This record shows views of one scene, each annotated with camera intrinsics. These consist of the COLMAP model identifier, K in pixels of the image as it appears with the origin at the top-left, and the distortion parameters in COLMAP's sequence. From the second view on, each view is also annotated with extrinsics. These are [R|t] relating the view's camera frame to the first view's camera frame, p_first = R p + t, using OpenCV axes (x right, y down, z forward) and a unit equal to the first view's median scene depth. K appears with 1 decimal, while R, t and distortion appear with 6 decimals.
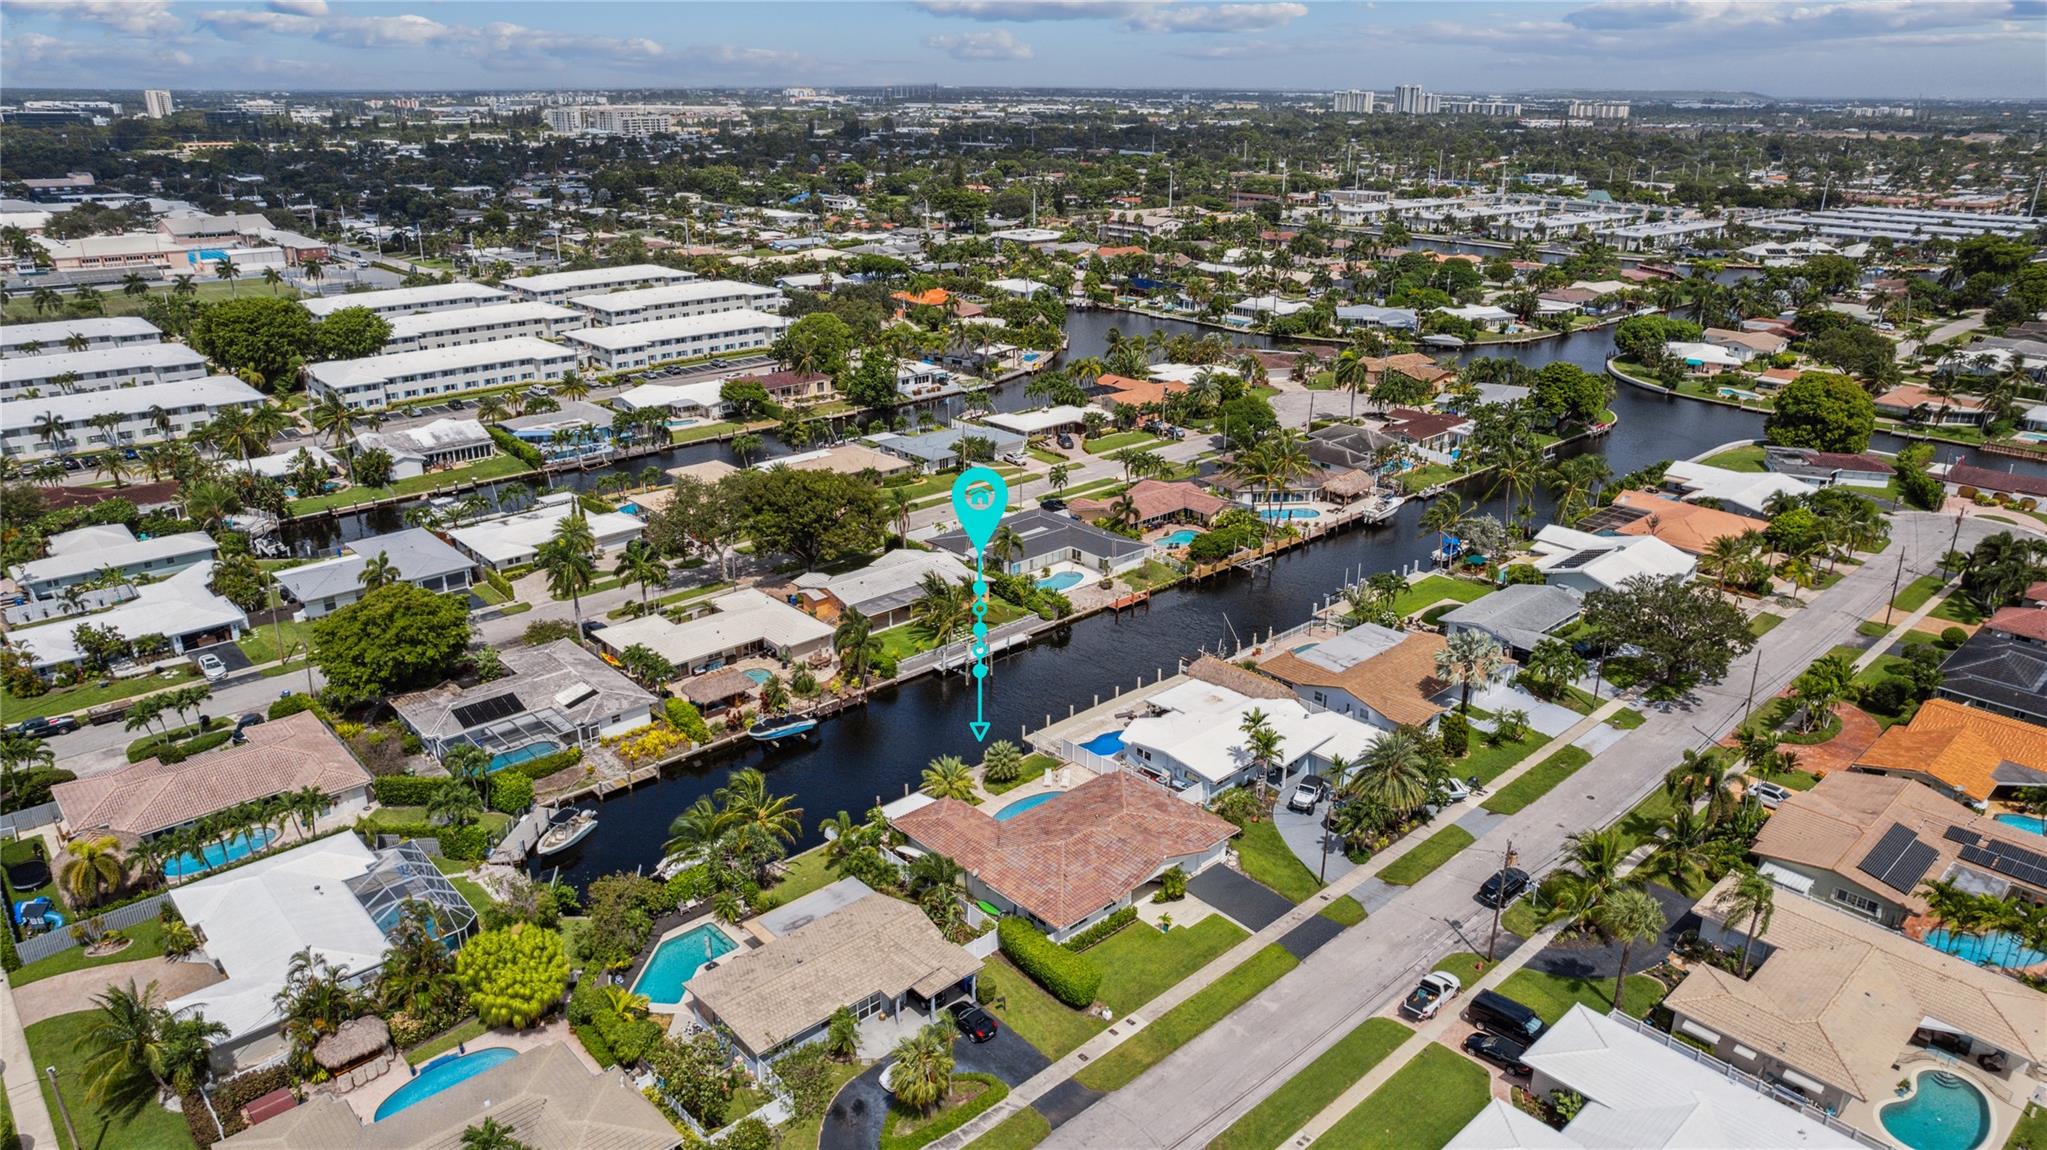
lens RADIAL K [[1347.2, 0, 1023.7], [0, 1347.2, 472.7], [0, 0, 1]] dist [-0.073135, 0.084005]
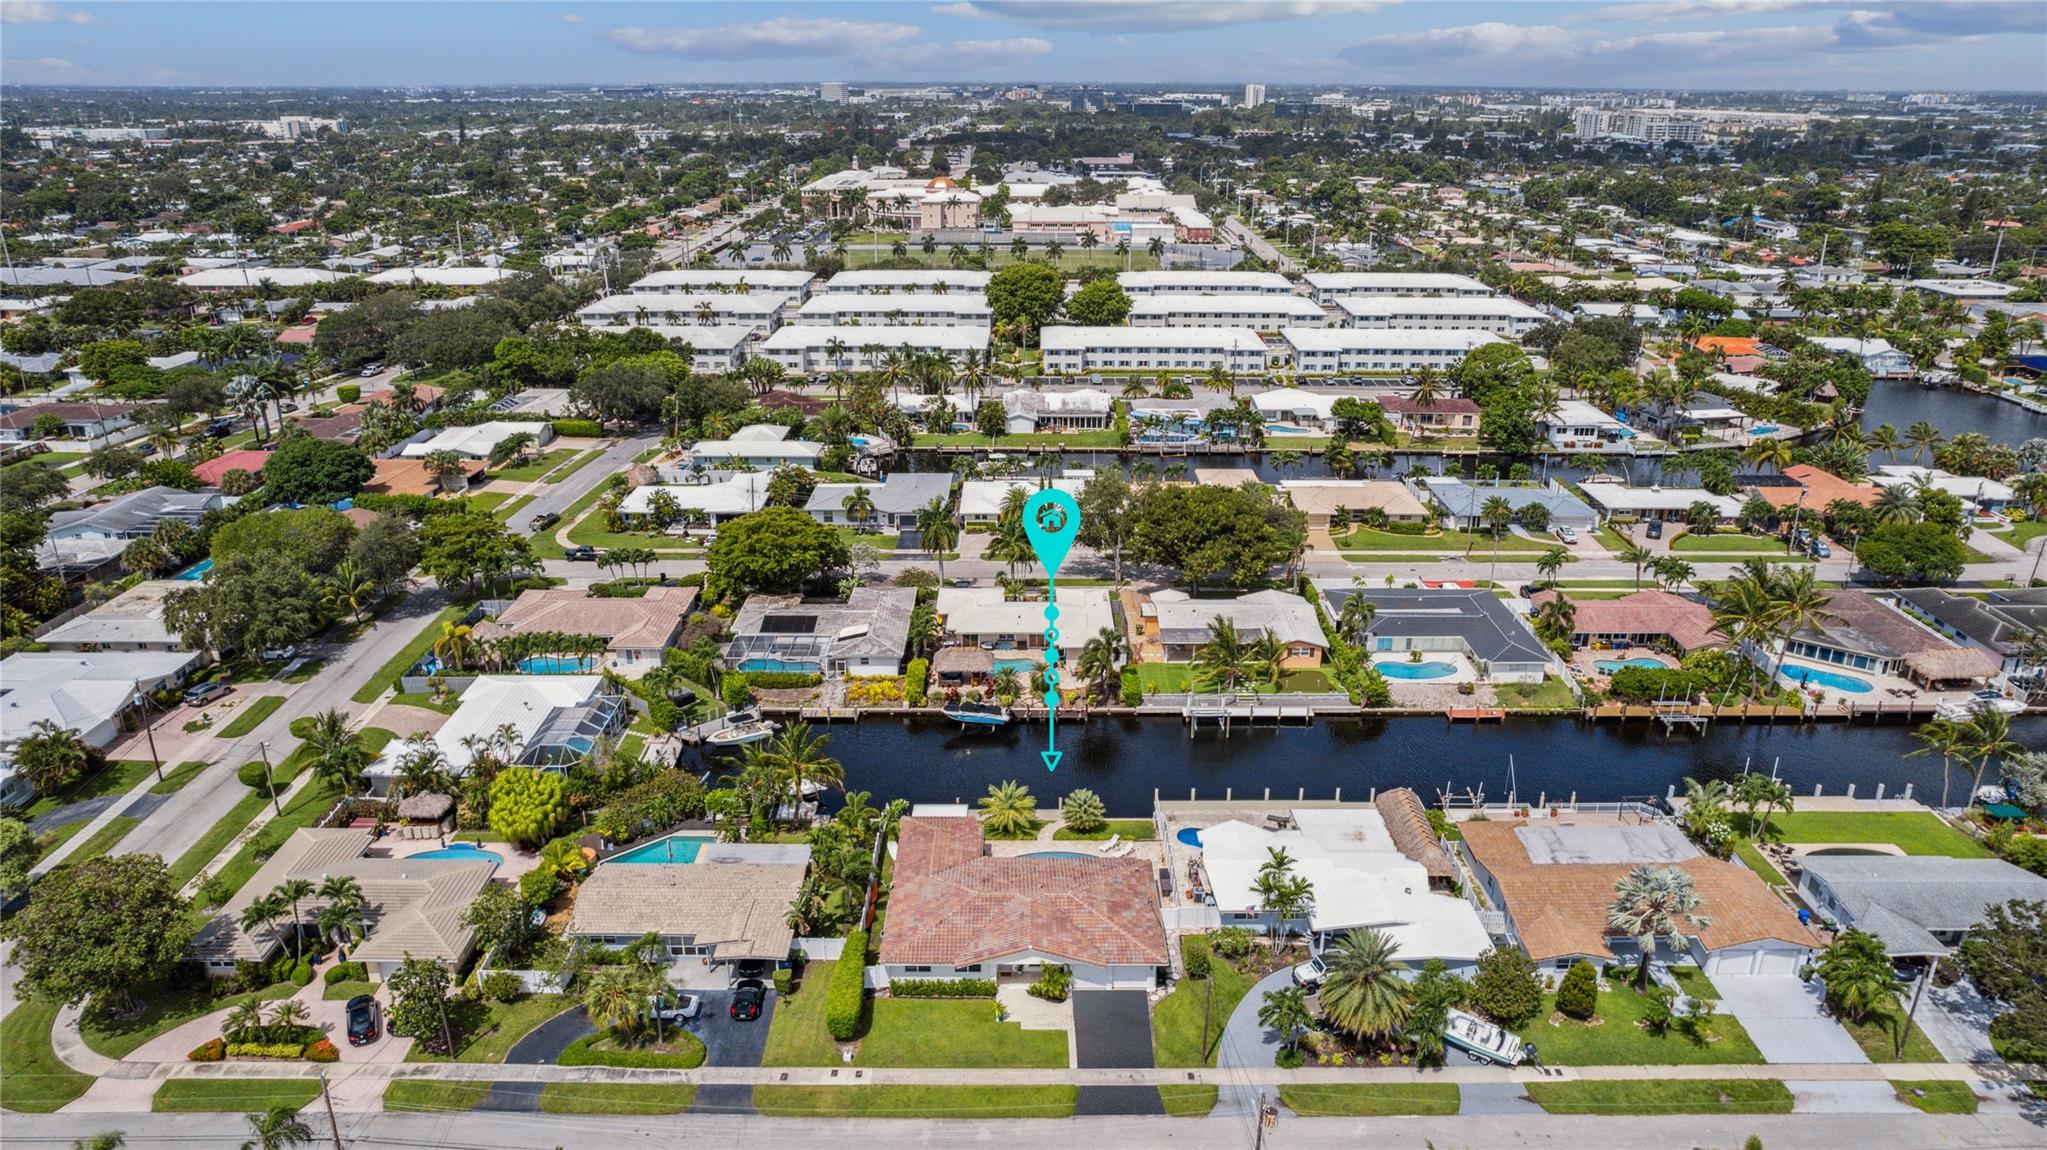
lens RADIAL K [[1347.2, 0, 1023.7], [0, 1347.2, 472.7], [0, 0, 1]] dist [-0.073135, 0.084005]
pose [[0.745979, 0.190783, -0.638057, 0.328358], [-0.190440, 0.979191, 0.070133, -0.051770], [0.638159, 0.069194, 0.766789, 0.137417]]
